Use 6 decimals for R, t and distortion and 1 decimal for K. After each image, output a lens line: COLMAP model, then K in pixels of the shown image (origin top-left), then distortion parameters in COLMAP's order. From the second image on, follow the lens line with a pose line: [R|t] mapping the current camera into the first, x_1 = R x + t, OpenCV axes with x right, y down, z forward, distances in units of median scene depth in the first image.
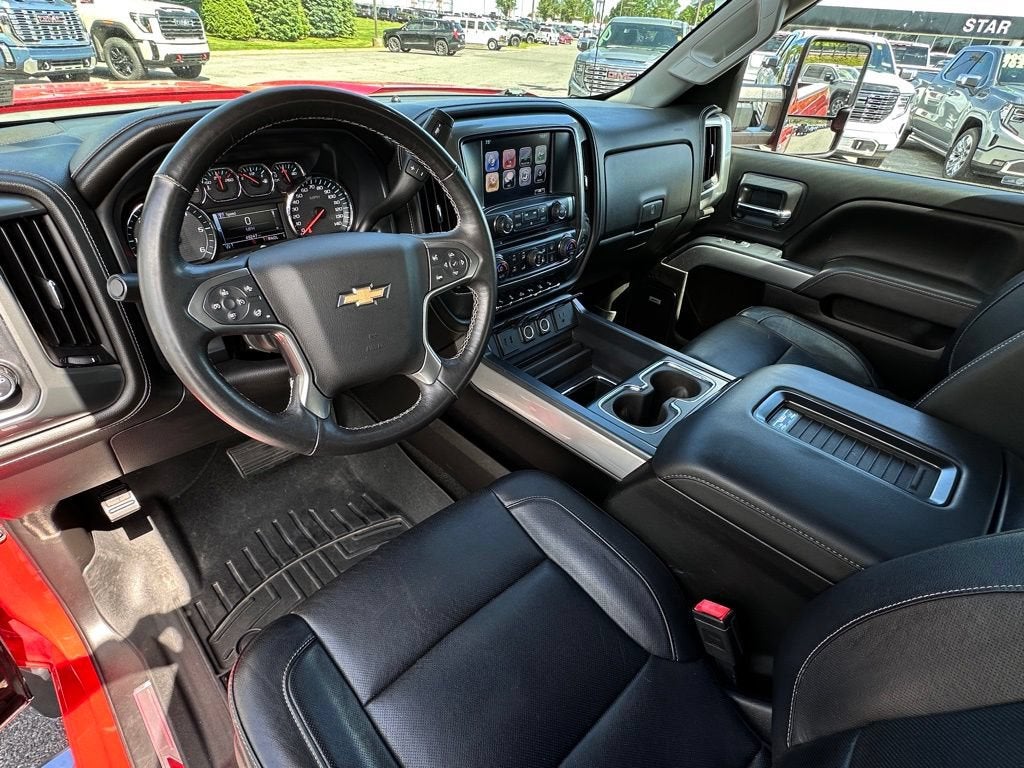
lens RADIAL K [[524.4, 0, 512.0], [0, 524.4, 384.0], [0, 0, 1]] dist [0.001696, -0.001027]
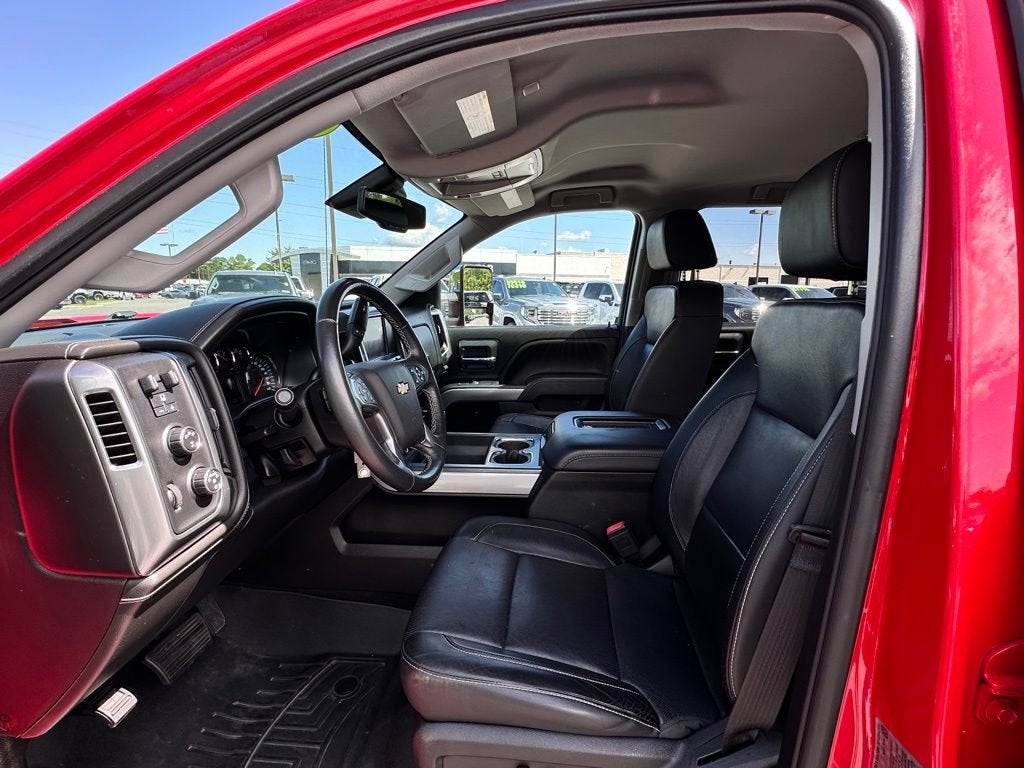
lens RADIAL K [[524.4, 0, 512.0], [0, 524.4, 384.0], [0, 0, 1]] dist [0.001696, -0.001027]
pose [[0.755053, -0.172307, 0.632618, -0.434392], [0.403416, 0.882688, -0.241074, 0.141733], [-0.516866, 0.437232, 0.735988, -0.149507]]
